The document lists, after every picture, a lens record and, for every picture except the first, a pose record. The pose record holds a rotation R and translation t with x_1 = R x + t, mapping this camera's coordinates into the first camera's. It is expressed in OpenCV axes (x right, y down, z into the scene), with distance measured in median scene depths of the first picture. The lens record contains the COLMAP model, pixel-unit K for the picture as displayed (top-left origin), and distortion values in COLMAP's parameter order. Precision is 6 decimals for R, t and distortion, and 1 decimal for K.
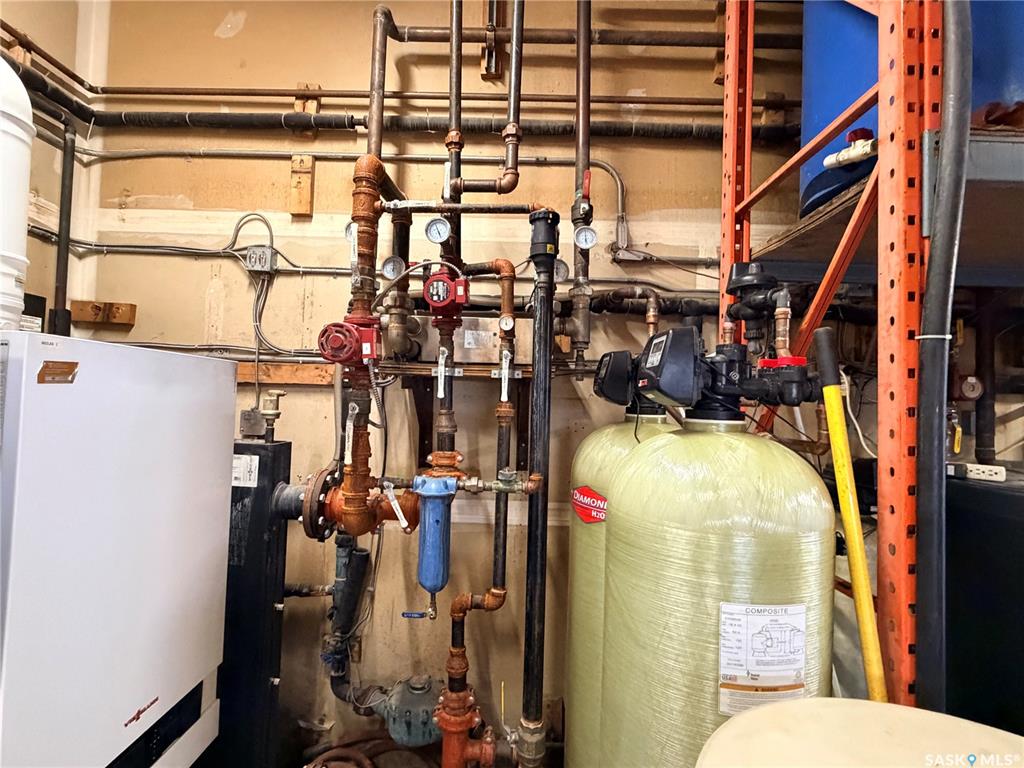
lens RADIAL K [[503.0, 0, 511.3], [0, 503.0, 385.0], [0, 0, 1]] dist [0.007346, -0.002896]
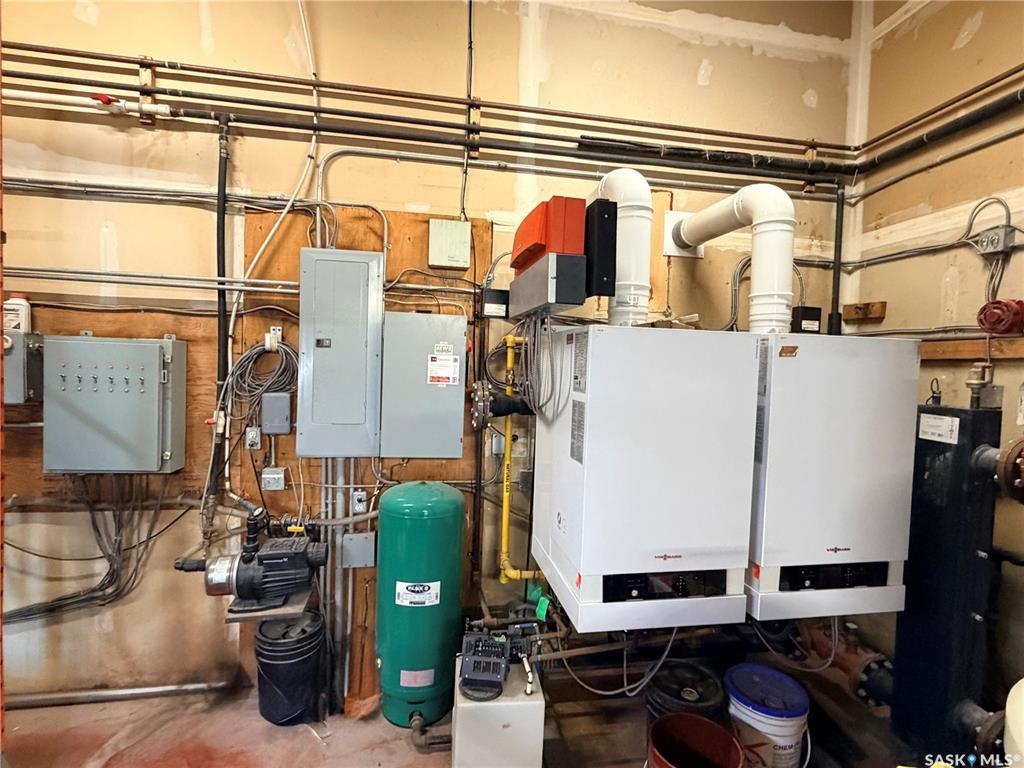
lens RADIAL K [[503.0, 0, 510.0], [0, 503.0, 382.9], [0, 0, 1]] dist [0.007346, -0.002896]
pose [[0.192594, 0.010277, -0.981225, 0.340800], [0.007778, 0.999898, 0.011999, 0.026157], [0.981248, -0.009942, 0.192494, -0.193727]]
